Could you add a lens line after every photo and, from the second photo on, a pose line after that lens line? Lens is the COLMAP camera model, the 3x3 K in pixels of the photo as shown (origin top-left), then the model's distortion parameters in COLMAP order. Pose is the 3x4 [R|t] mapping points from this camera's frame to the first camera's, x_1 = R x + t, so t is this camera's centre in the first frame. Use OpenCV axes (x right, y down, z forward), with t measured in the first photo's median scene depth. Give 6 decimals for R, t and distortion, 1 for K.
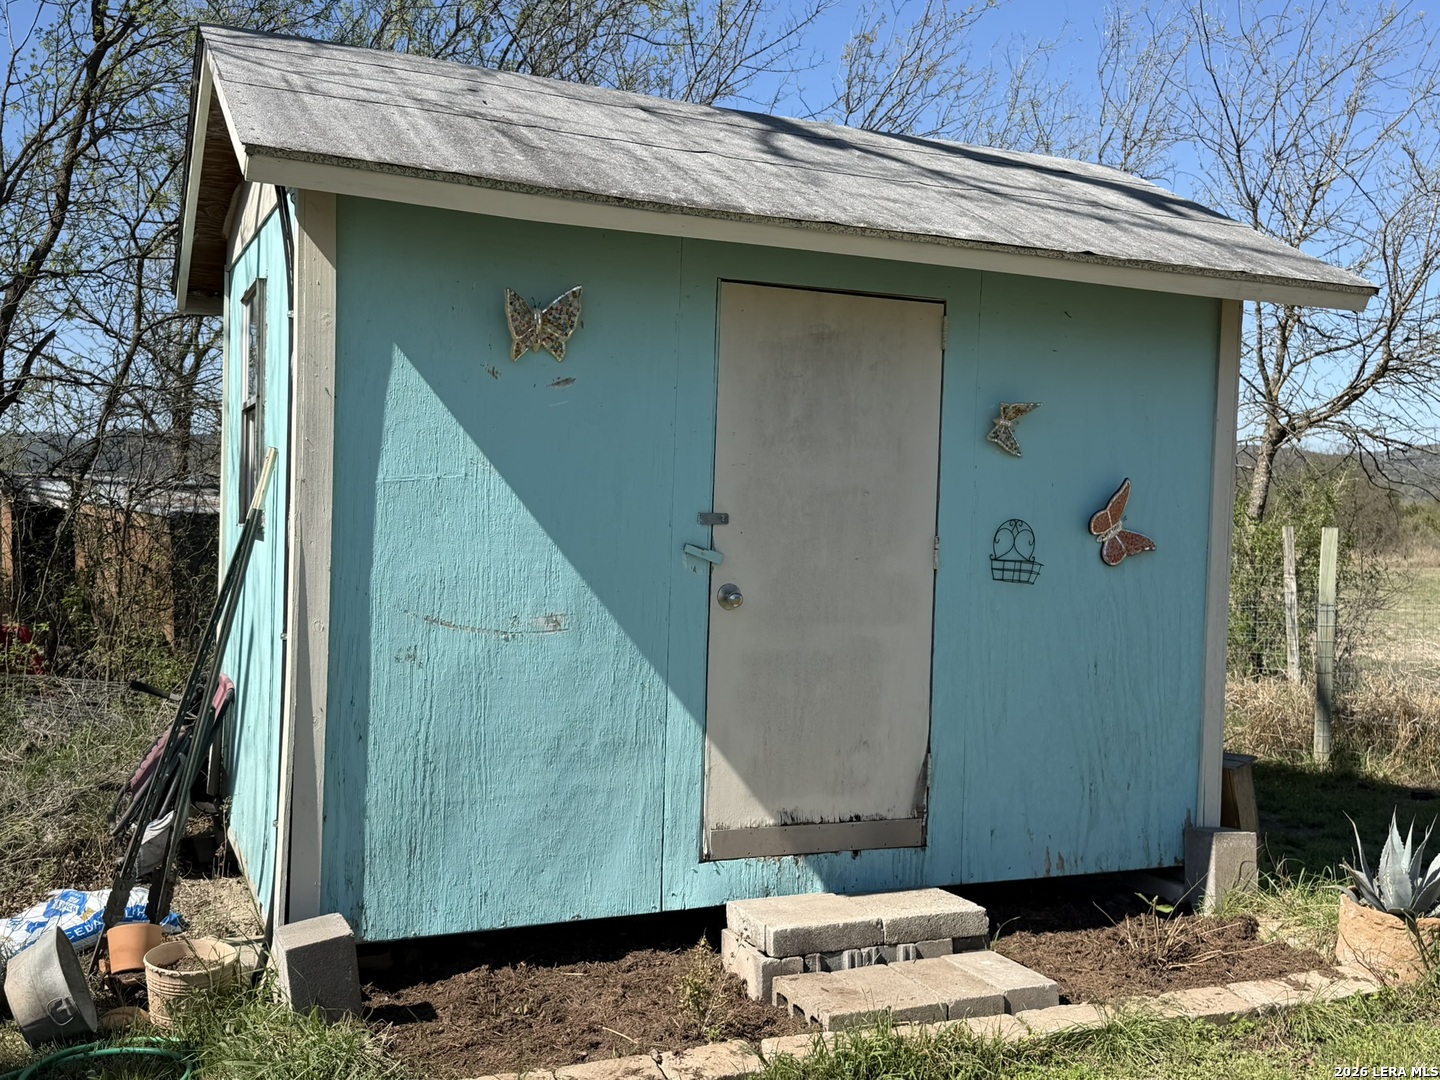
lens RADIAL K [[1411.9, 0, 715.0], [0, 1411.9, 539.7], [0, 0, 1]] dist [-0.004327, 0.000000]
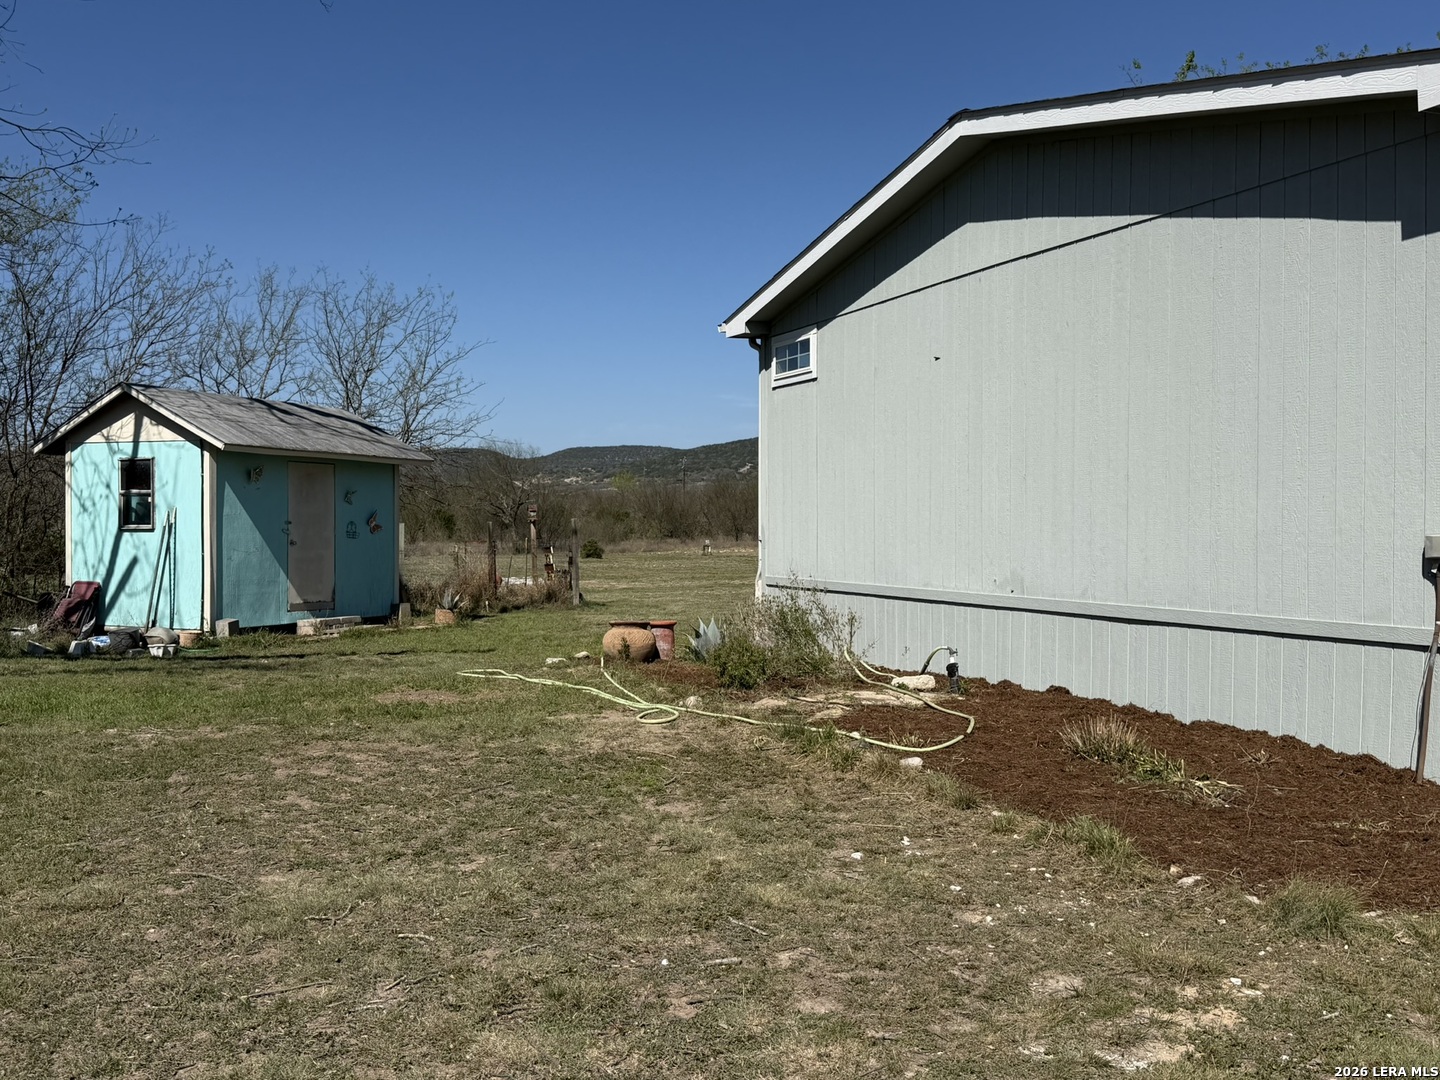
lens RADIAL K [[1411.9, 0, 718.3], [0, 1411.9, 540.7], [0, 0, 1]] dist [-0.004327, 0.000000]
pose [[0.747936, -0.033015, 0.662949, -1.653158], [0.036904, 0.999286, 0.008130, 0.045428], [-0.662744, 0.018385, 0.748620, -2.624444]]
